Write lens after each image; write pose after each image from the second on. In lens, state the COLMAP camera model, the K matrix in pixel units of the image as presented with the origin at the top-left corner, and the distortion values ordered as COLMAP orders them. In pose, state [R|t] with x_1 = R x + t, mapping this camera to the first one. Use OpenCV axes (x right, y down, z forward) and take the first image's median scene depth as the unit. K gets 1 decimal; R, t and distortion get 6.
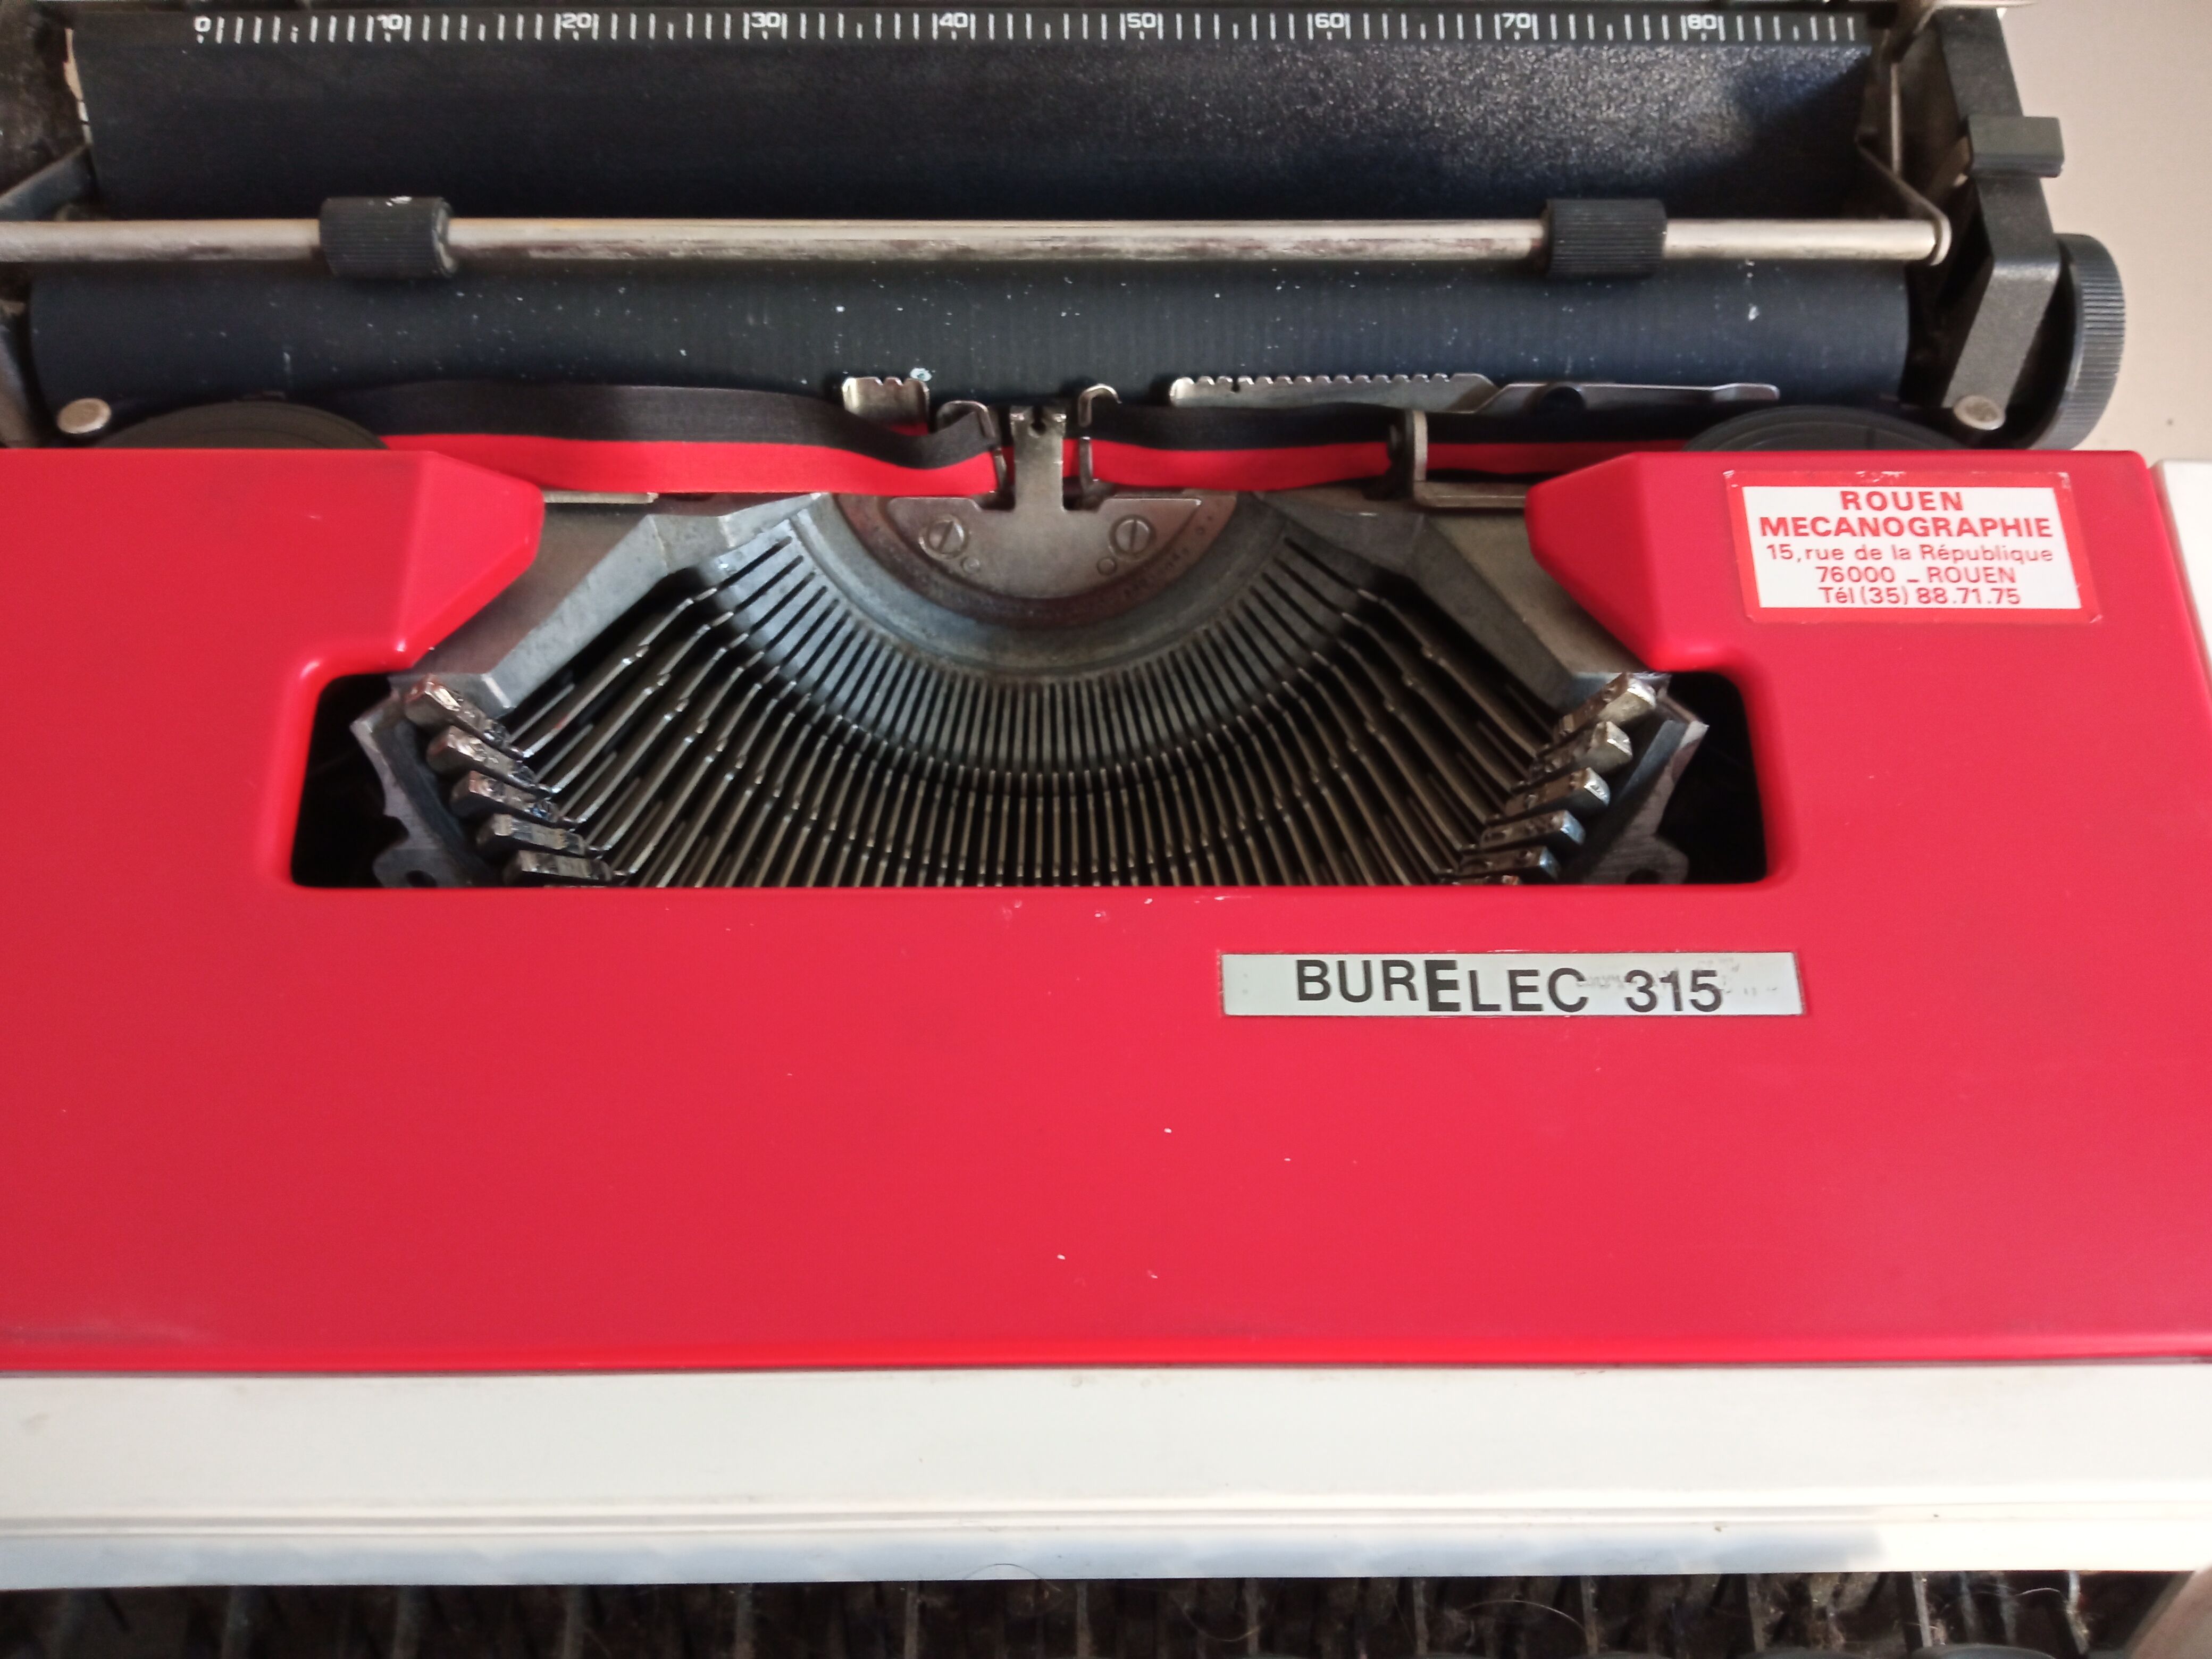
lens RADIAL K [[1769.2, 0, 1106.0], [0, 1769.2, 829.5], [0, 0, 1]] dist [0.106033, -0.225269]
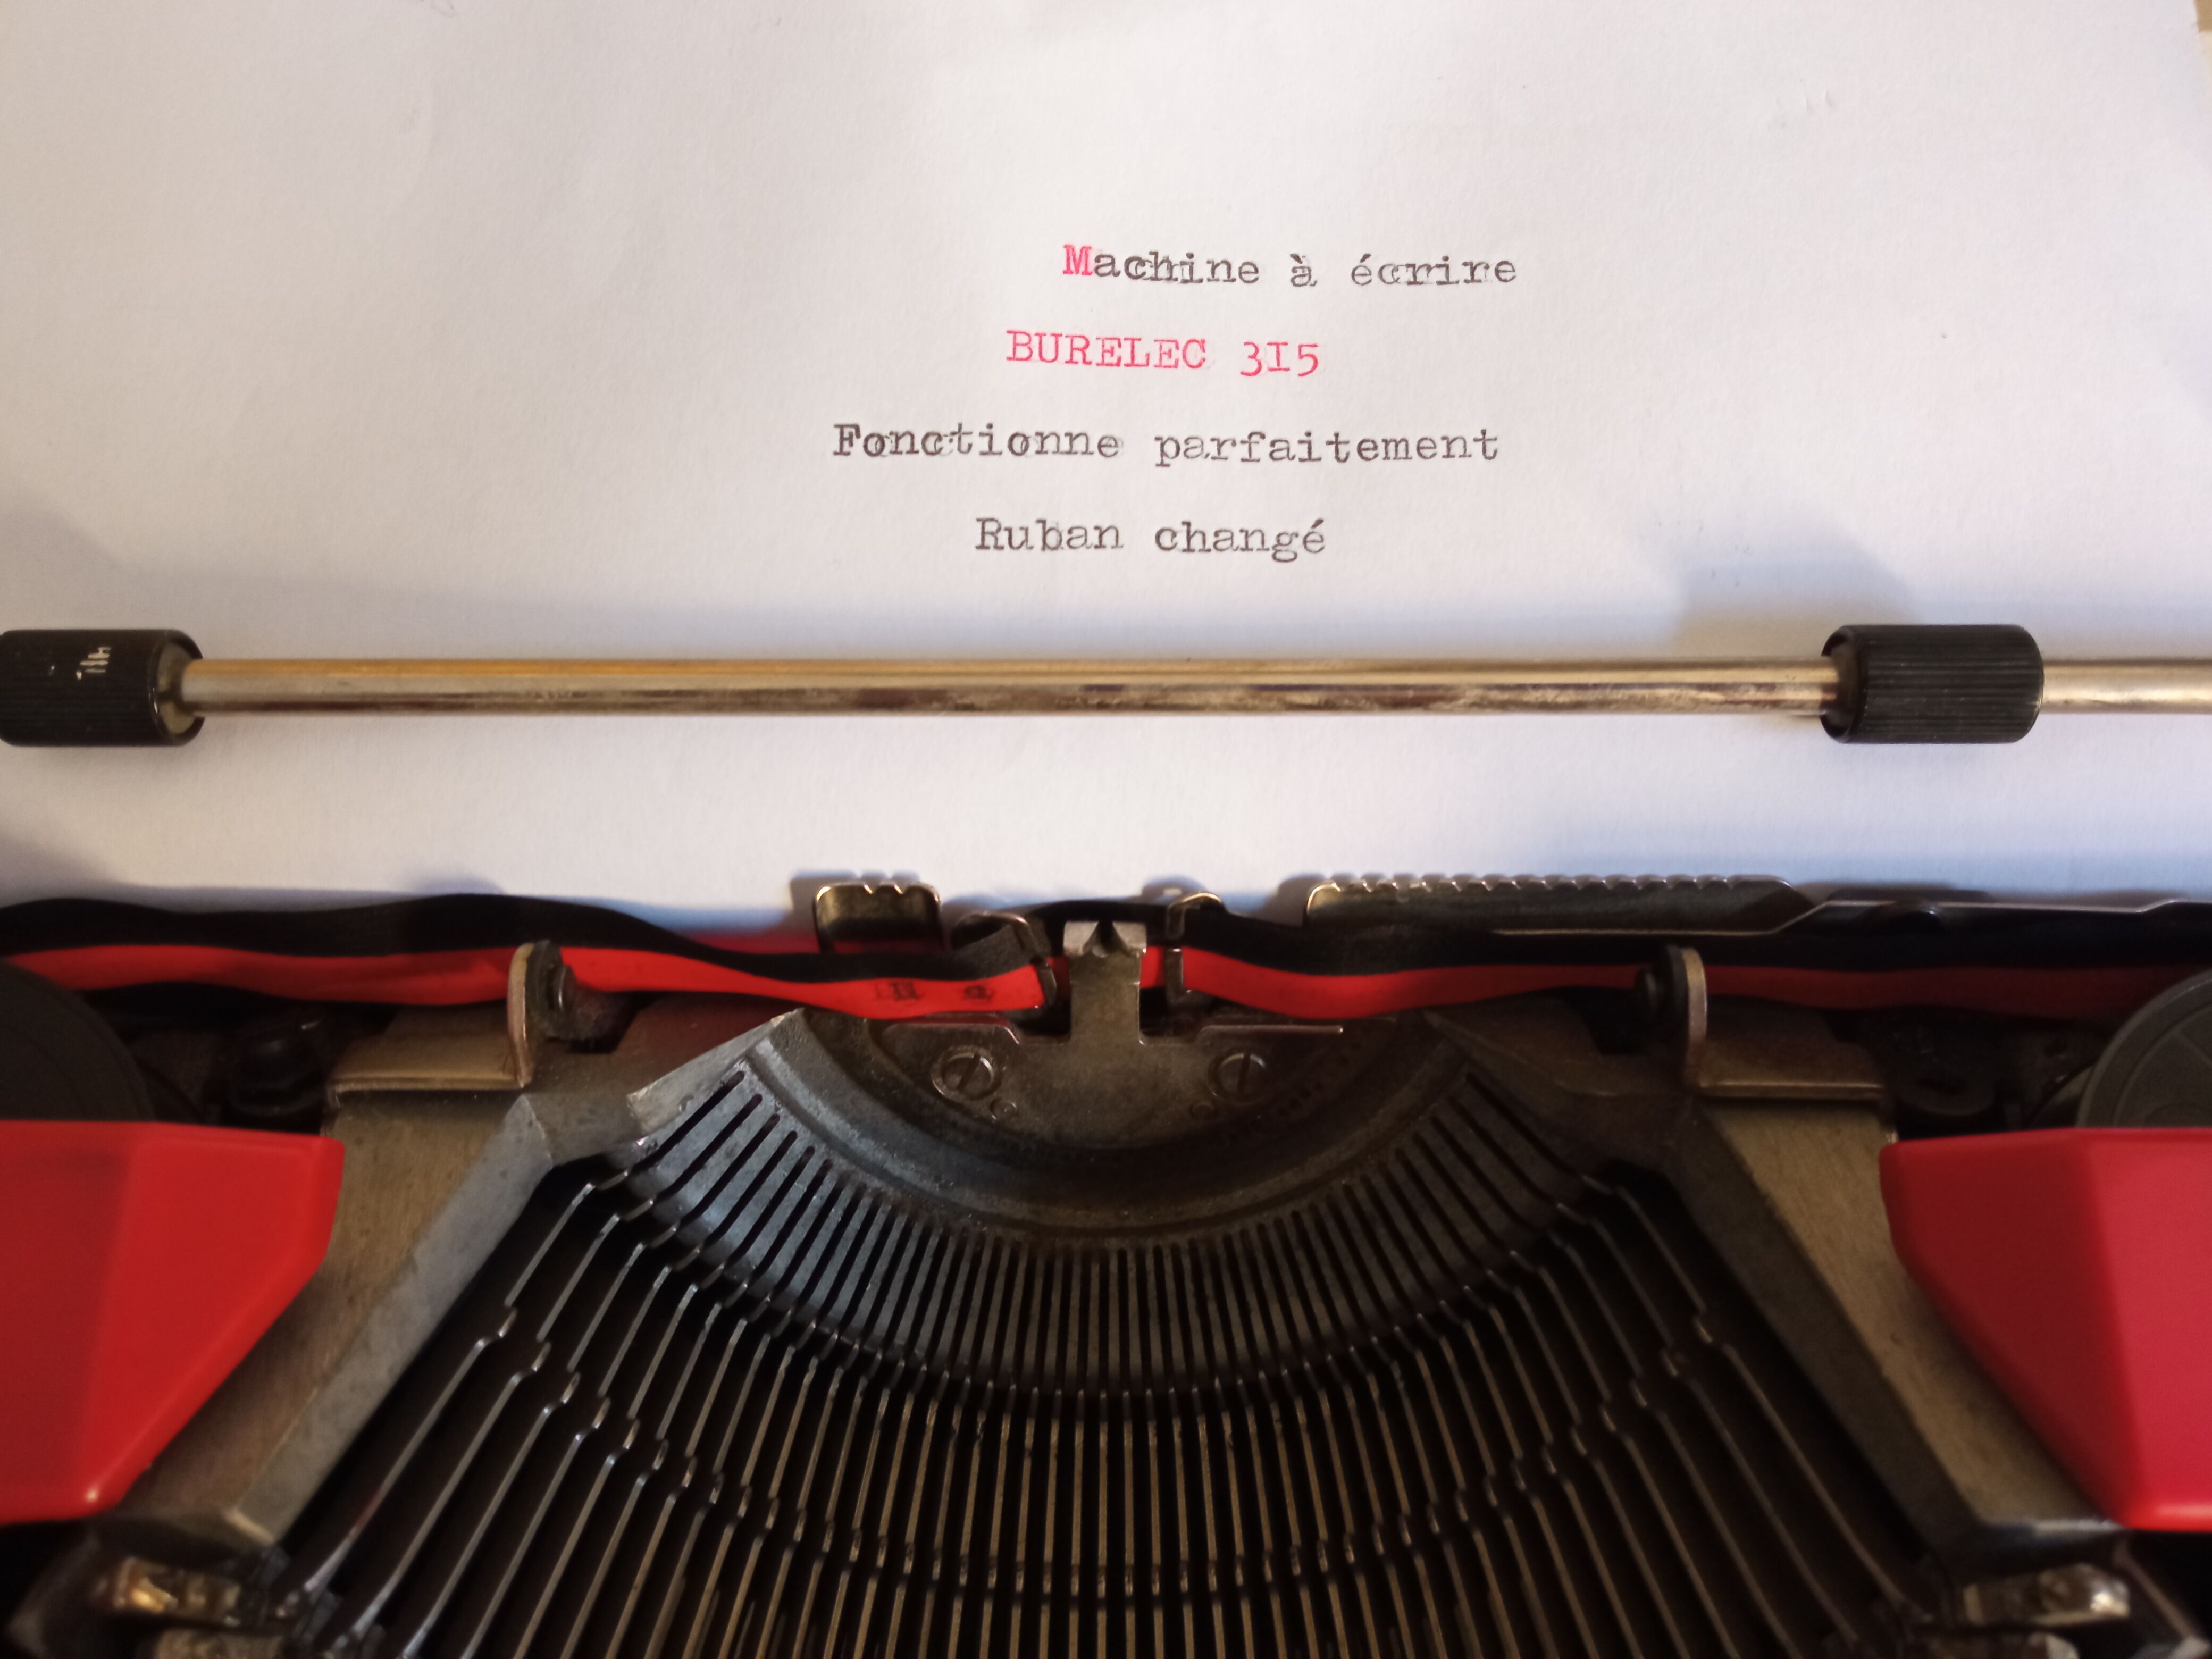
lens RADIAL K [[1769.2, 0, 1106.0], [0, 1769.2, 829.5], [0, 0, 1]] dist [0.106033, -0.225269]
pose [[0.999639, 0.007095, -0.025918, -0.020607], [-0.005537, 0.998201, 0.059697, -0.300188], [0.026295, -0.059532, 0.997880, 0.328584]]
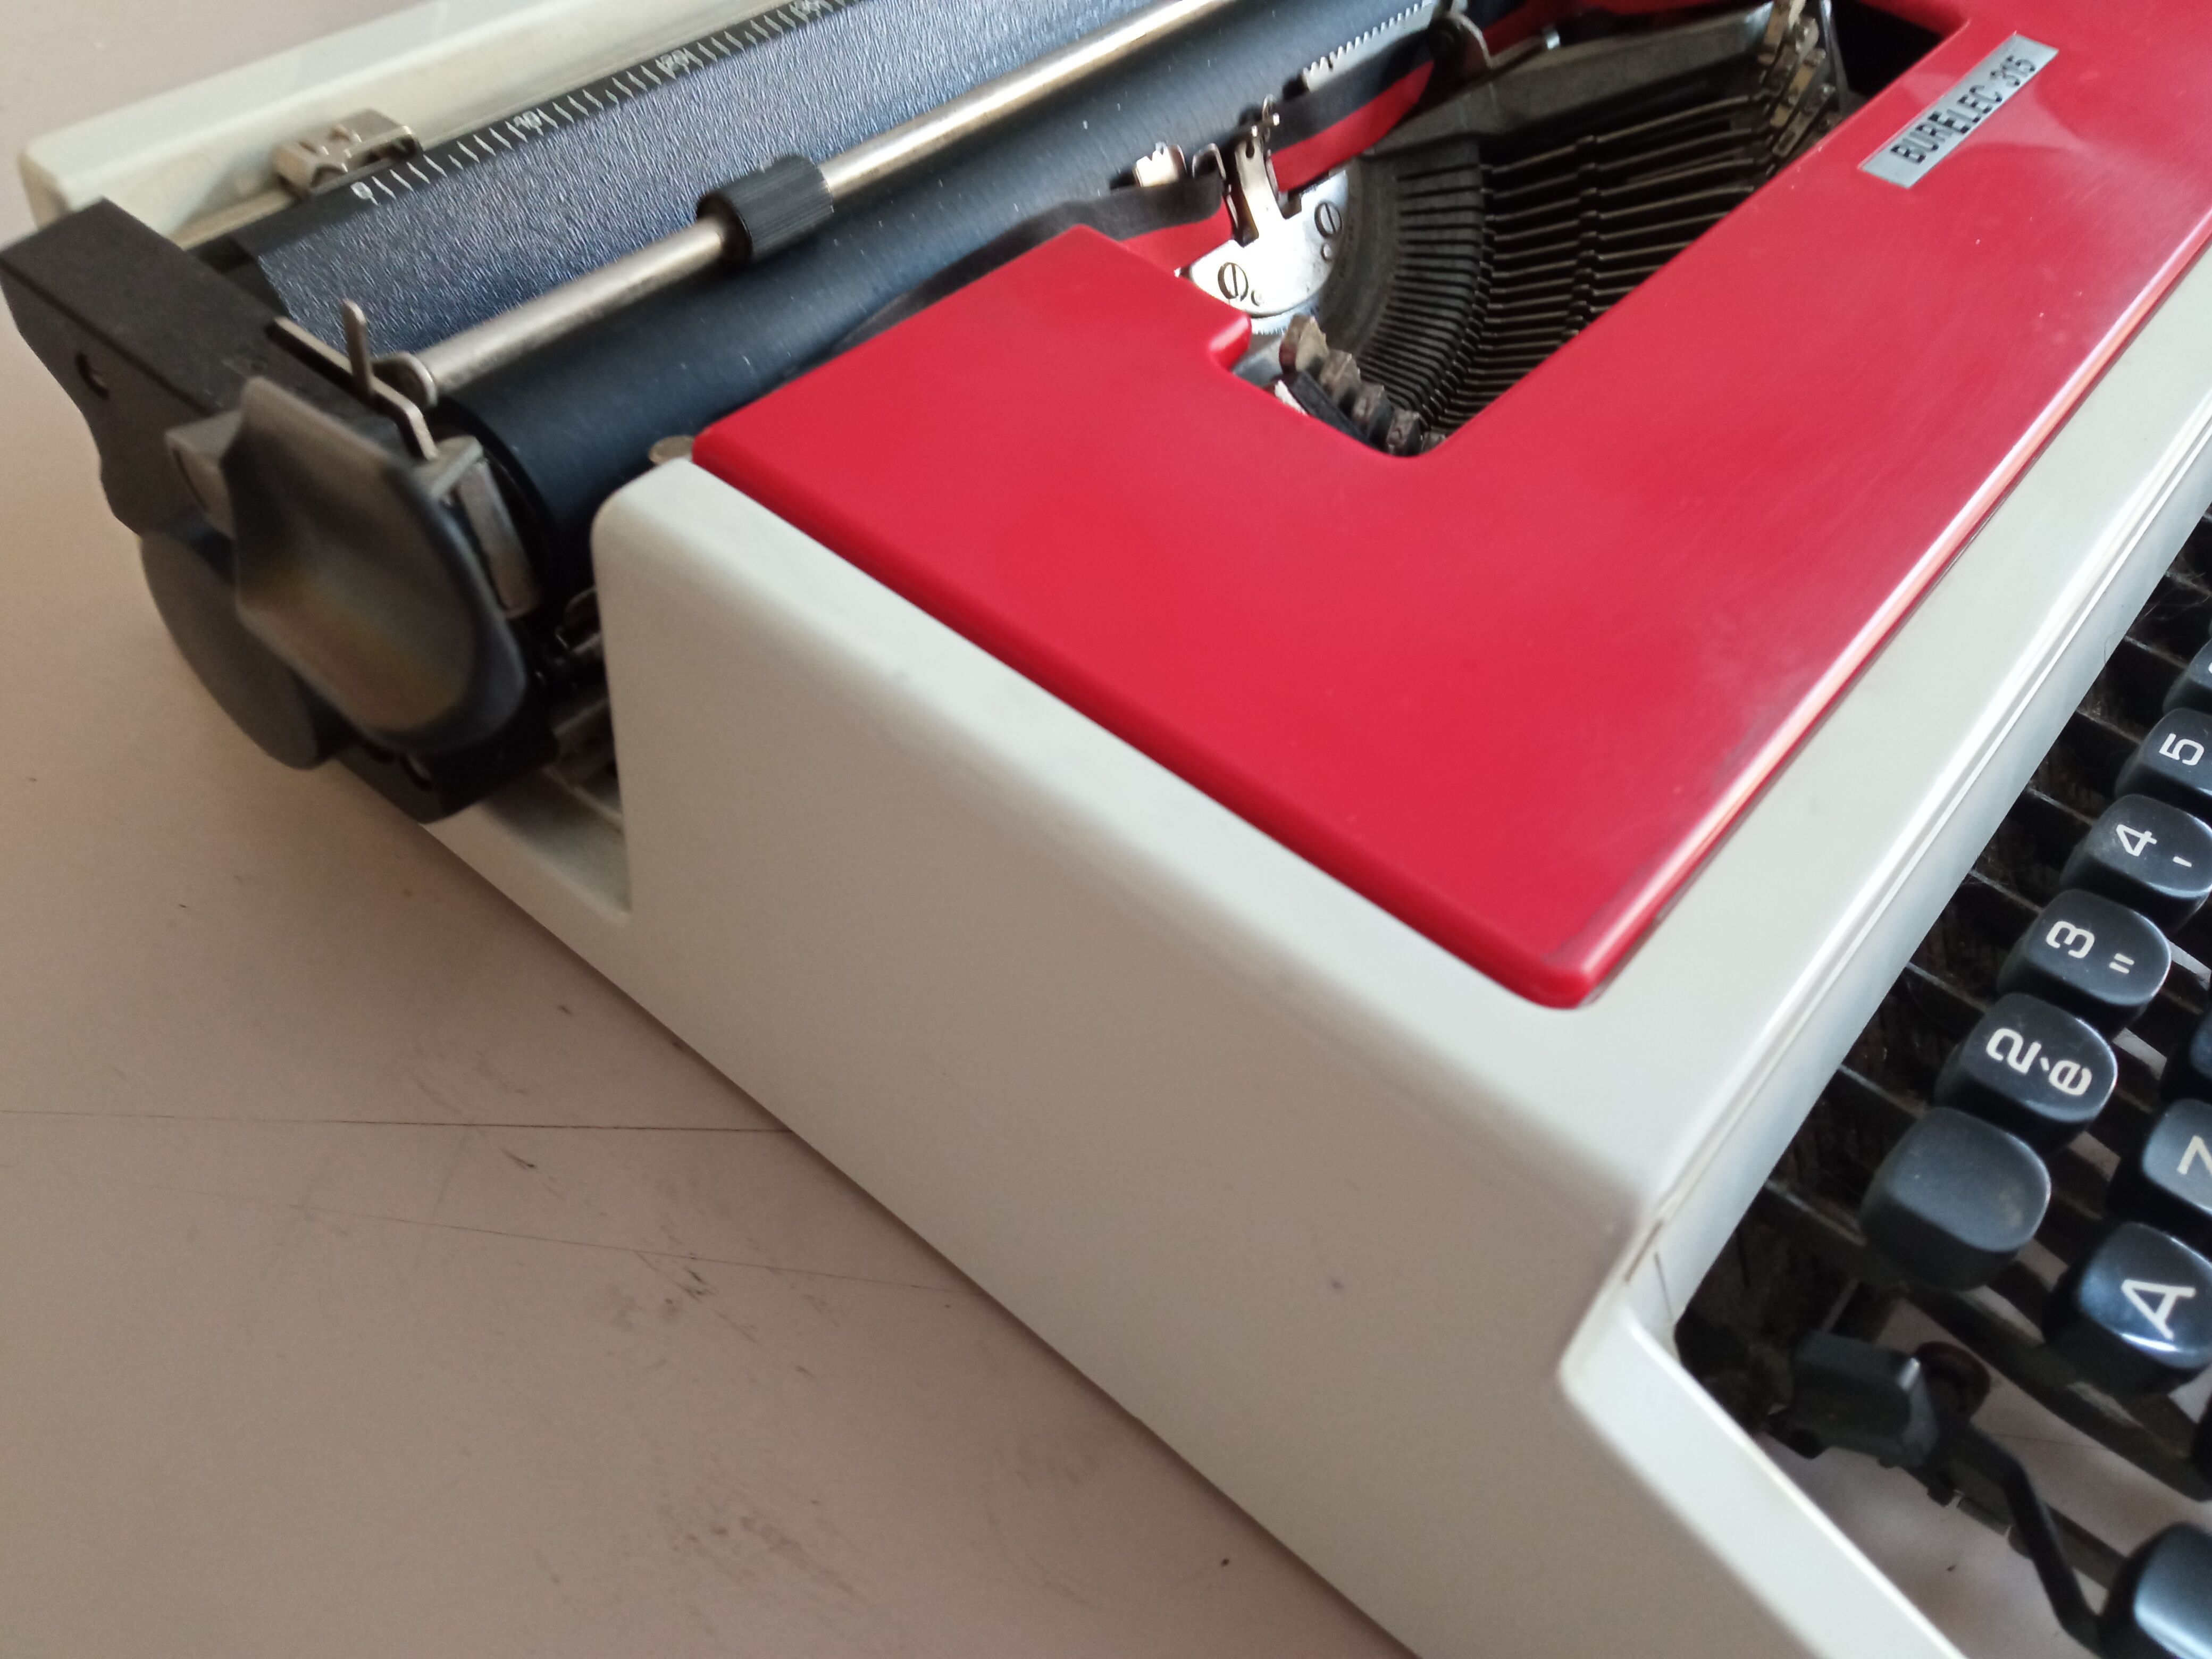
lens RADIAL K [[1769.2, 0, 1106.0], [0, 1769.2, 829.5], [0, 0, 1]] dist [0.106033, -0.225269]
pose [[0.649922, -0.552679, 0.521677, -0.910180], [0.670993, 0.739611, -0.052379, 0.093418], [-0.356889, 0.384084, 0.851534, 0.212631]]
